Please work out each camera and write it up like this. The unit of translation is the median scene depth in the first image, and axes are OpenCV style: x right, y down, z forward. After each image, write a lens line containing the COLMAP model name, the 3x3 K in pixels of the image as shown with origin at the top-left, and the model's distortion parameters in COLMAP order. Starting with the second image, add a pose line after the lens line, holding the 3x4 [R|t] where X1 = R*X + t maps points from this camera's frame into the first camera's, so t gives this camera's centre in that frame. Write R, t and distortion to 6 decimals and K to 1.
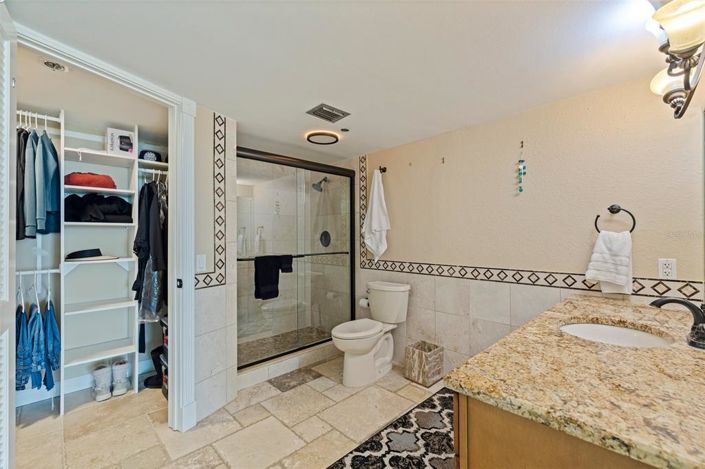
lens RADIAL K [[305.4, 0, 356.1], [0, 305.4, 239.3], [0, 0, 1]] dist [0.000255, -0.000136]
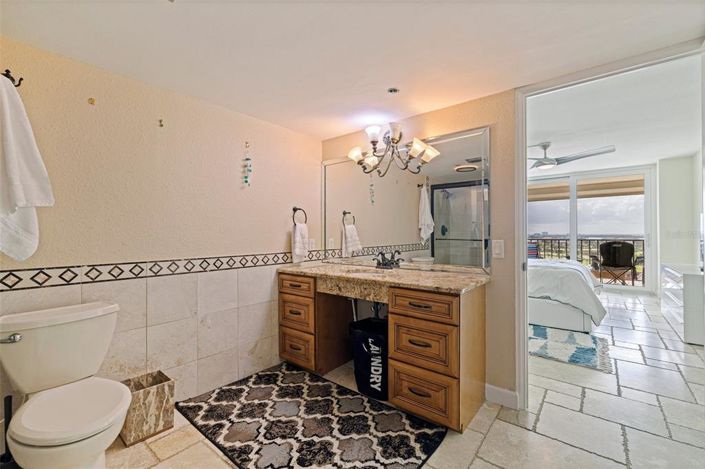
lens RADIAL K [[319.3, 0, 354.4], [0, 319.3, 229.0], [0, 0, 1]] dist [0.001850, 0.000286]
pose [[-0.135008, -0.000208, 0.990844, -0.664915], [-0.006543, 0.999978, -0.000682, 0.002805], [-0.990823, -0.006575, -0.135007, 0.746005]]
